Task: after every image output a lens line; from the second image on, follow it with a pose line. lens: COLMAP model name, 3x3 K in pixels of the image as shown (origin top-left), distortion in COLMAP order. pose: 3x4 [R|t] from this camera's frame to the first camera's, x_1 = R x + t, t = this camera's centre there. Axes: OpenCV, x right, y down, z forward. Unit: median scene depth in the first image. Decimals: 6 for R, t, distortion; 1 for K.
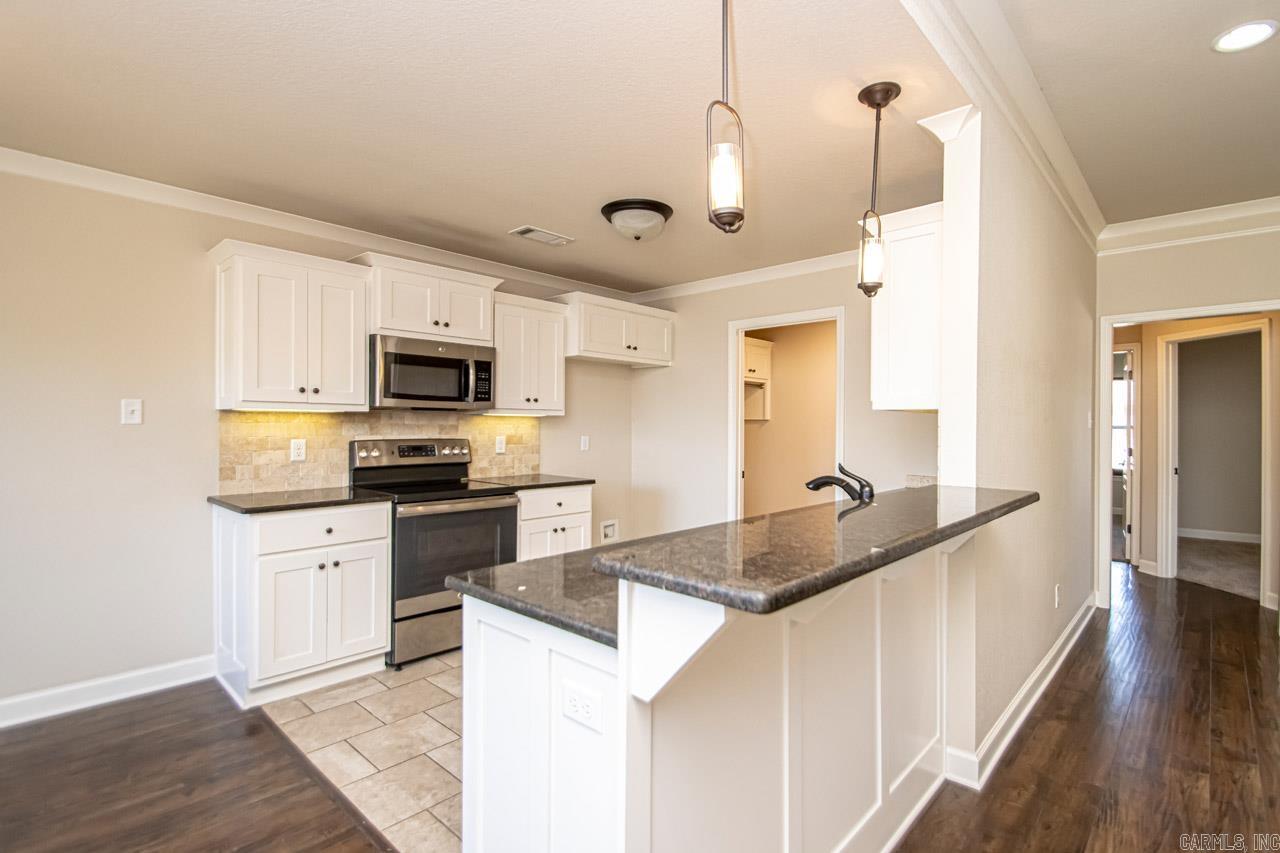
lens RADIAL K [[600.0, 0, 672.6], [0, 600.0, 428.4], [0, 0, 1]] dist [0.014085, -0.019163]
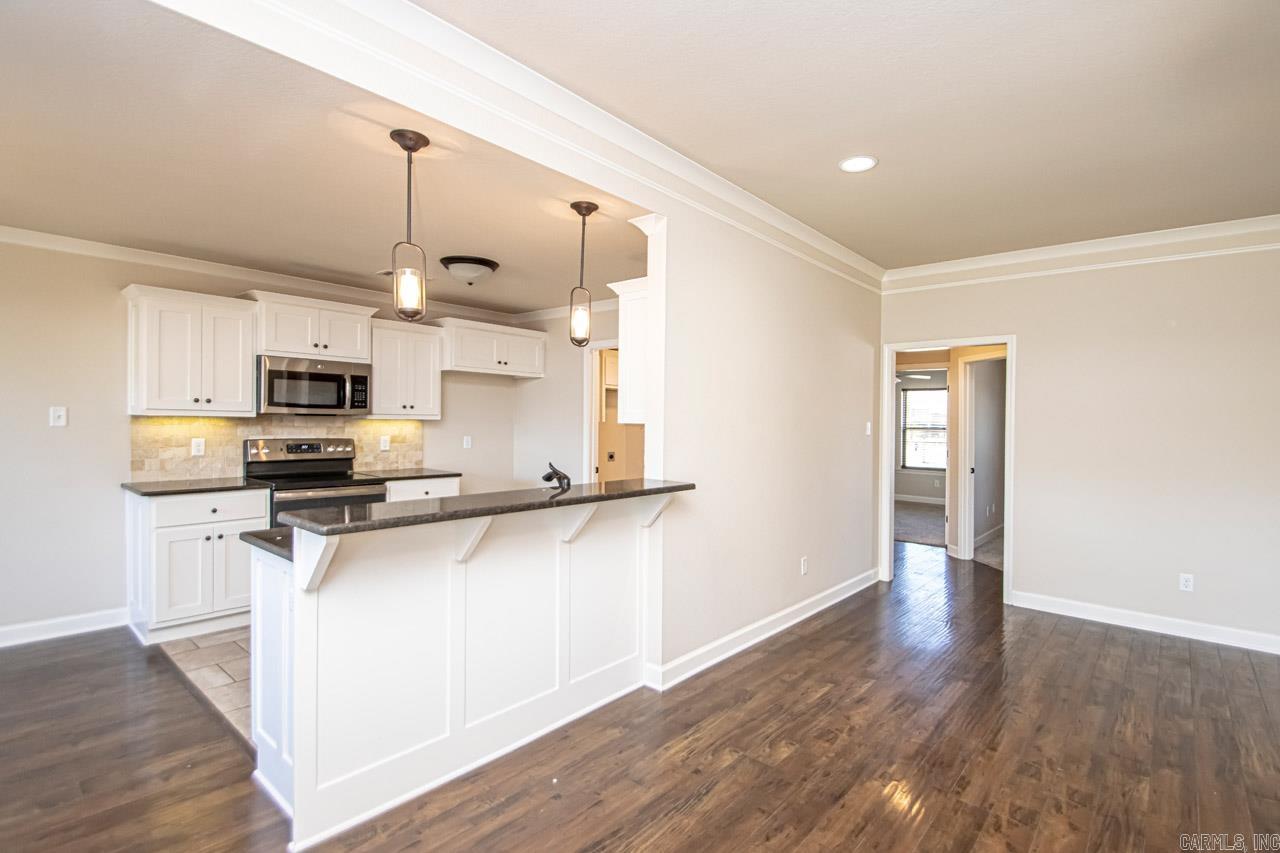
lens RADIAL K [[601.0, 0, 677.5], [0, 601.0, 432.3], [0, 0, 1]] dist [0.019390, -0.020669]
pose [[0.999279, 0.011412, 0.036199, 0.298402], [-0.011942, 0.999824, 0.014444, -0.022578], [-0.036028, -0.014866, 0.999240, -0.262656]]
